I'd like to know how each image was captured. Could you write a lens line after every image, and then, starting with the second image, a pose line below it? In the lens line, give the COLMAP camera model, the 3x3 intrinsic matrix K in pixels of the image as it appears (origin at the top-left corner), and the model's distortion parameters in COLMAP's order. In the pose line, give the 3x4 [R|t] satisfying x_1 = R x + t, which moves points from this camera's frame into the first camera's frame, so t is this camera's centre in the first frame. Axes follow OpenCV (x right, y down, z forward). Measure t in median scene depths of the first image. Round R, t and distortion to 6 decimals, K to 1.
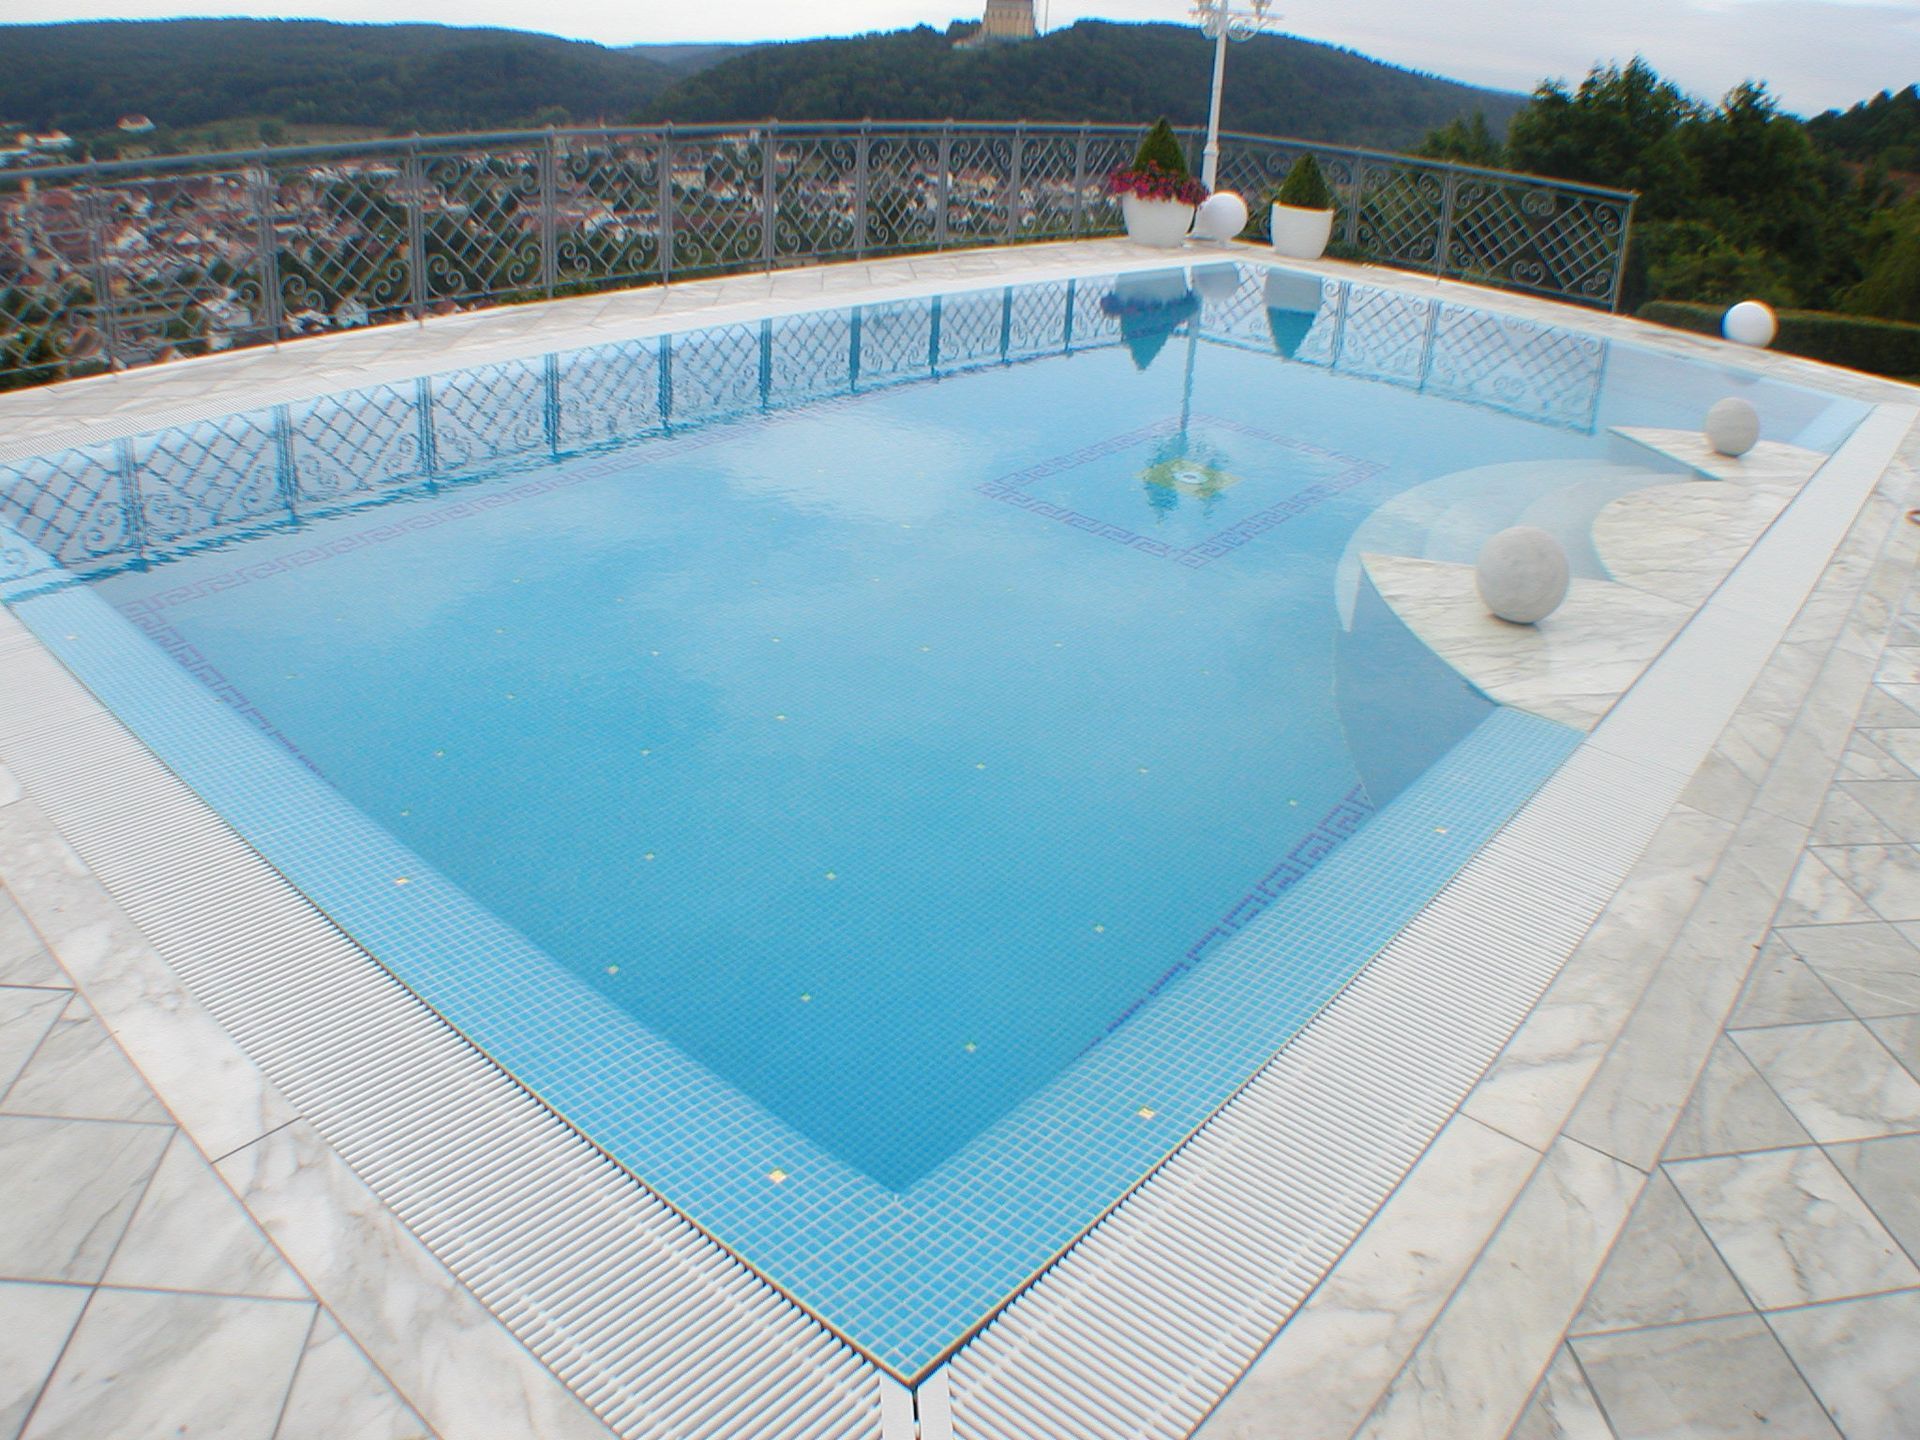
lens RADIAL K [[1418.7, 0, 962.2], [0, 1418.7, 698.6], [0, 0, 1]] dist [-0.275786, 0.114224]
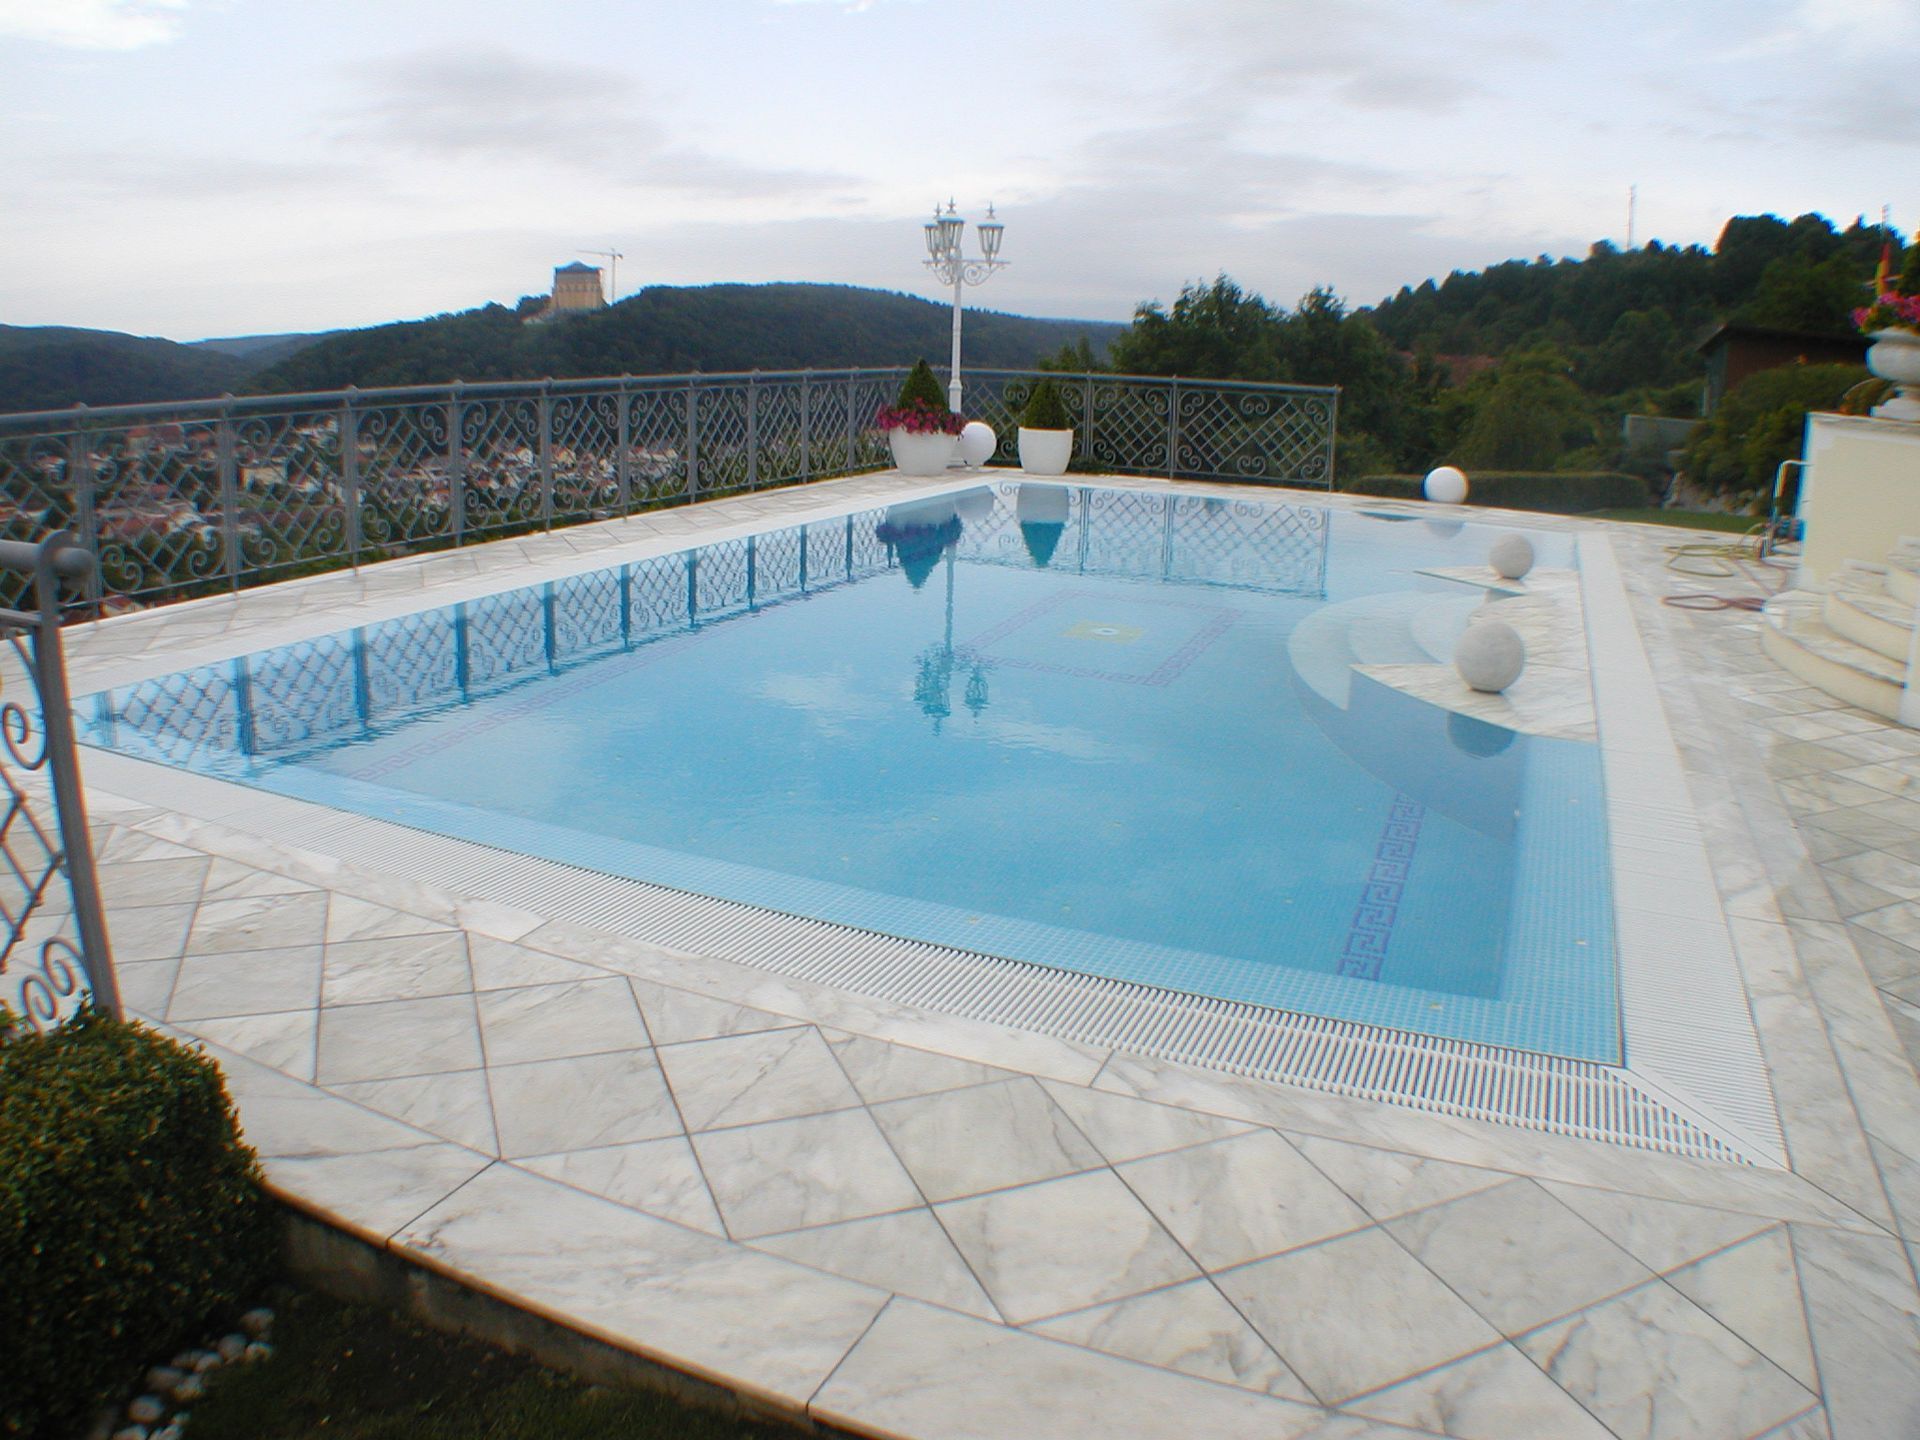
lens RADIAL K [[1418.7, 0, 962.2], [0, 1418.7, 698.6], [0, 0, 1]] dist [-0.275786, 0.114224]
pose [[0.955835, -0.101538, 0.275807, -0.158238], [0.149266, 0.976101, -0.157945, 0.029009], [-0.253178, 0.192138, 0.948148, -0.048988]]
